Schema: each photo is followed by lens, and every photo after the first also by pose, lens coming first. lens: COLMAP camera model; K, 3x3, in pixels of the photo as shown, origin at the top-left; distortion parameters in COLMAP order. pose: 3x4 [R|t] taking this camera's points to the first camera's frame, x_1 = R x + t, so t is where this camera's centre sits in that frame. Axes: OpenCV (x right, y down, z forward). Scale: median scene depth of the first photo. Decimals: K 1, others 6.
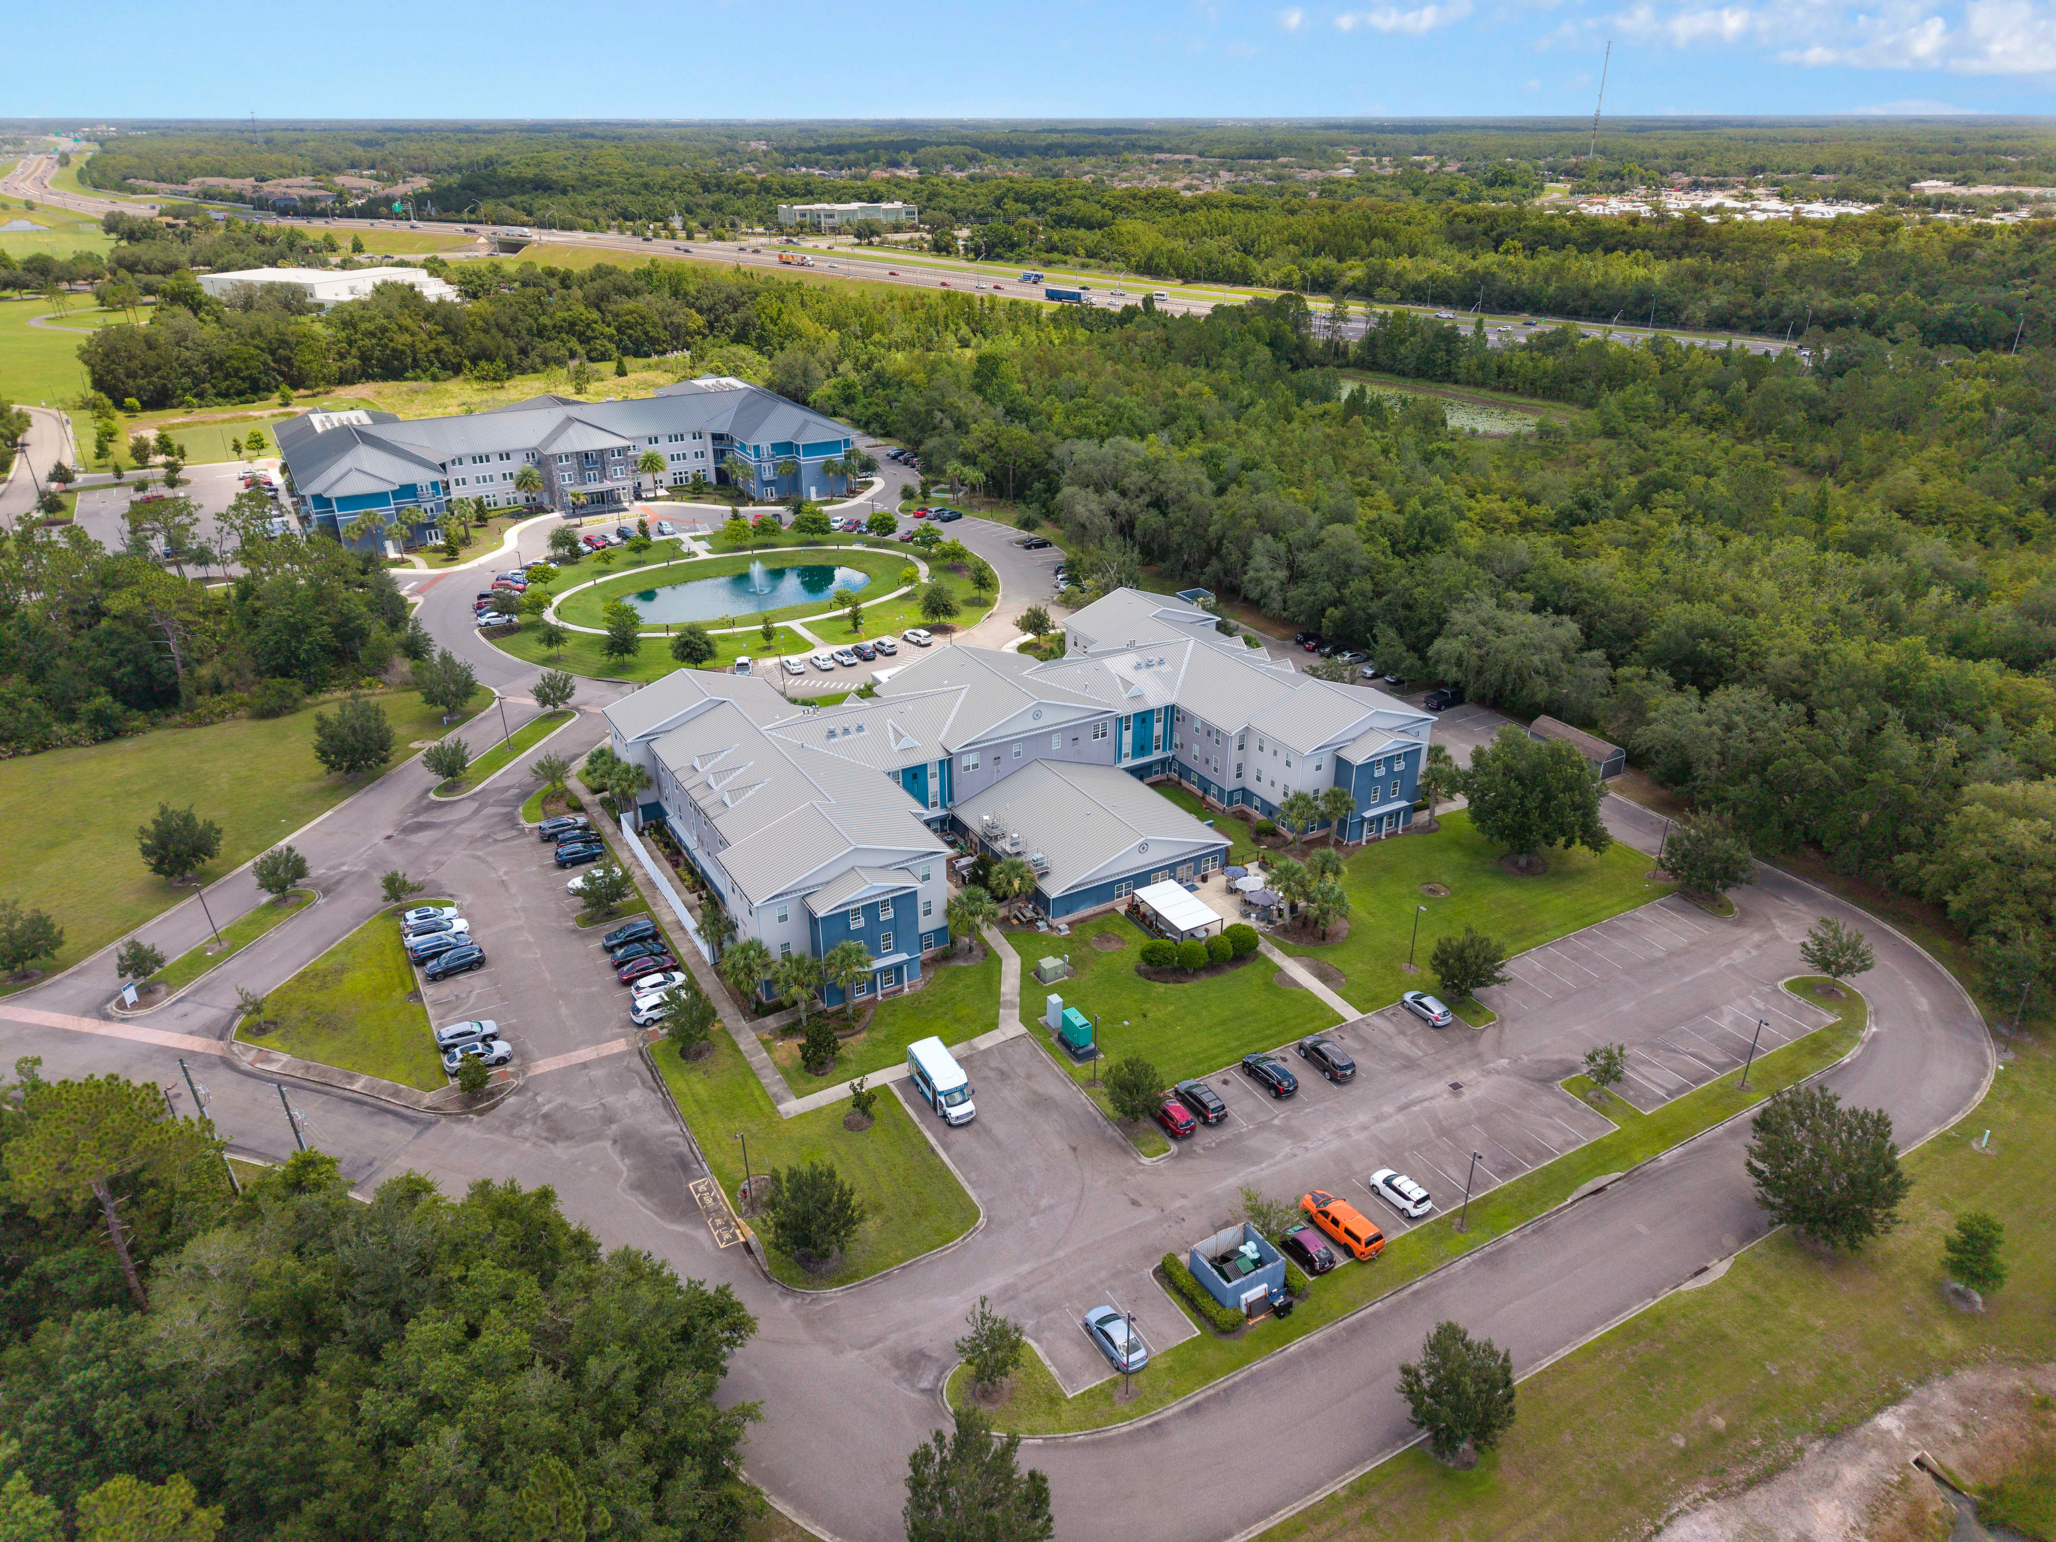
lens RADIAL K [[1371.3, 0, 1021.2], [0, 1371.3, 764.3], [0, 0, 1]] dist [0.031384, -0.025271]
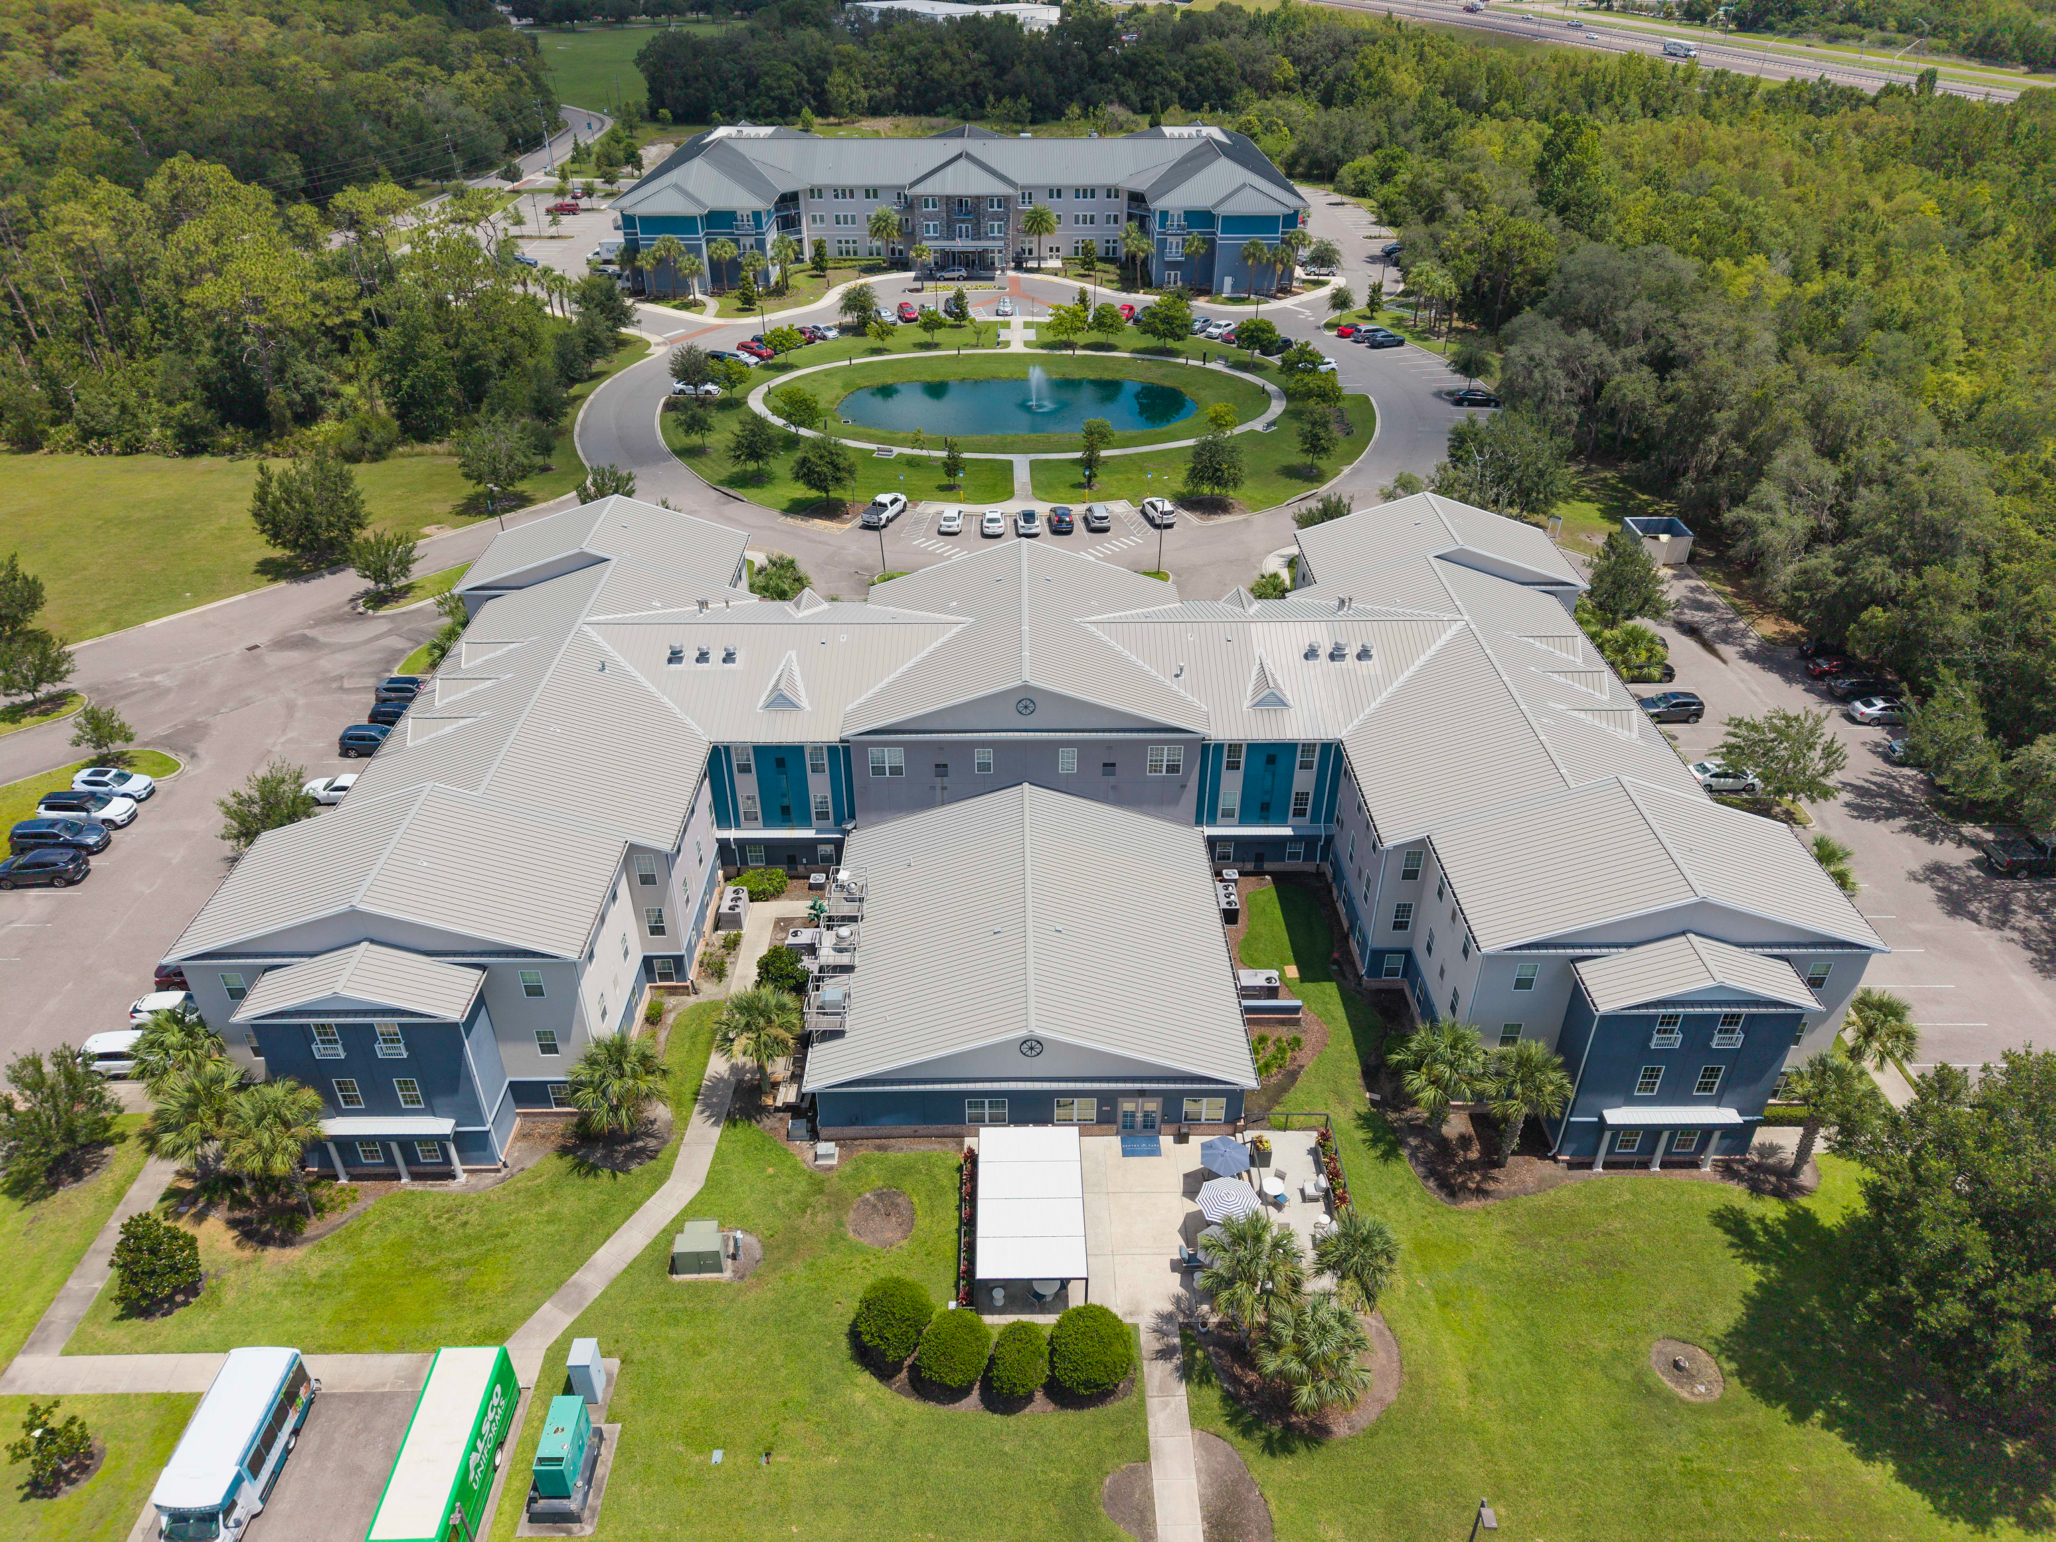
lens RADIAL K [[1371.3, 0, 1021.2], [0, 1371.3, 764.3], [0, 0, 1]] dist [0.031384, -0.025271]
pose [[0.872501, 0.263987, -0.411160, 0.137940], [-0.209807, 0.962374, 0.172675, -0.062410], [0.441274, -0.064395, 0.895059, 0.311245]]
